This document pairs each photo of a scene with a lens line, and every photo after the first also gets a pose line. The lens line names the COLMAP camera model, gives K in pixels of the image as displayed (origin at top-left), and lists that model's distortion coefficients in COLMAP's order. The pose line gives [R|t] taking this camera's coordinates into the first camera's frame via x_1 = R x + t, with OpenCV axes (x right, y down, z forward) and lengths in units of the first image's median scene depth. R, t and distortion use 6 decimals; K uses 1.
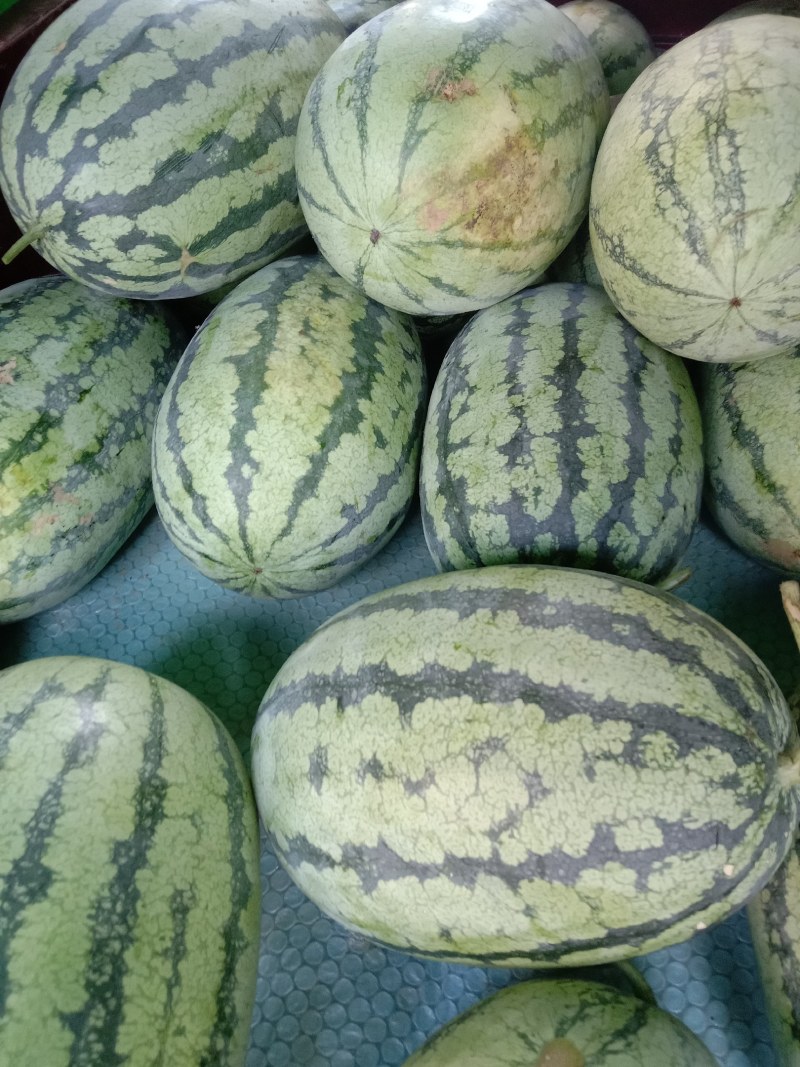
lens RADIAL K [[815.6, 0, 399.3], [0, 815.6, 530.9], [0, 0, 1]] dist [0.031913, -0.091910]
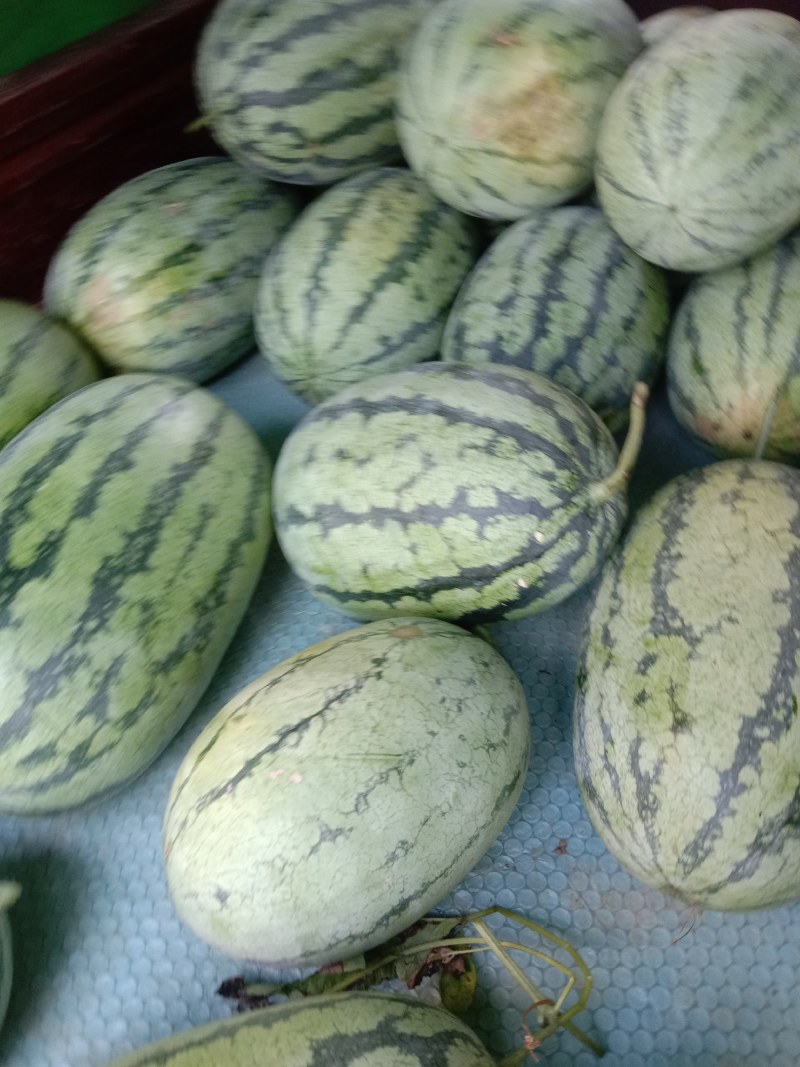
lens RADIAL K [[815.6, 0, 412.9], [0, 815.6, 523.4], [0, 0, 1]] dist [0.031913, -0.091910]
pose [[0.970583, 0.194230, -0.142281, 0.246956], [-0.196203, 0.980563, 0.000169, 0.279062], [0.139548, 0.027752, 0.989826, -0.351722]]
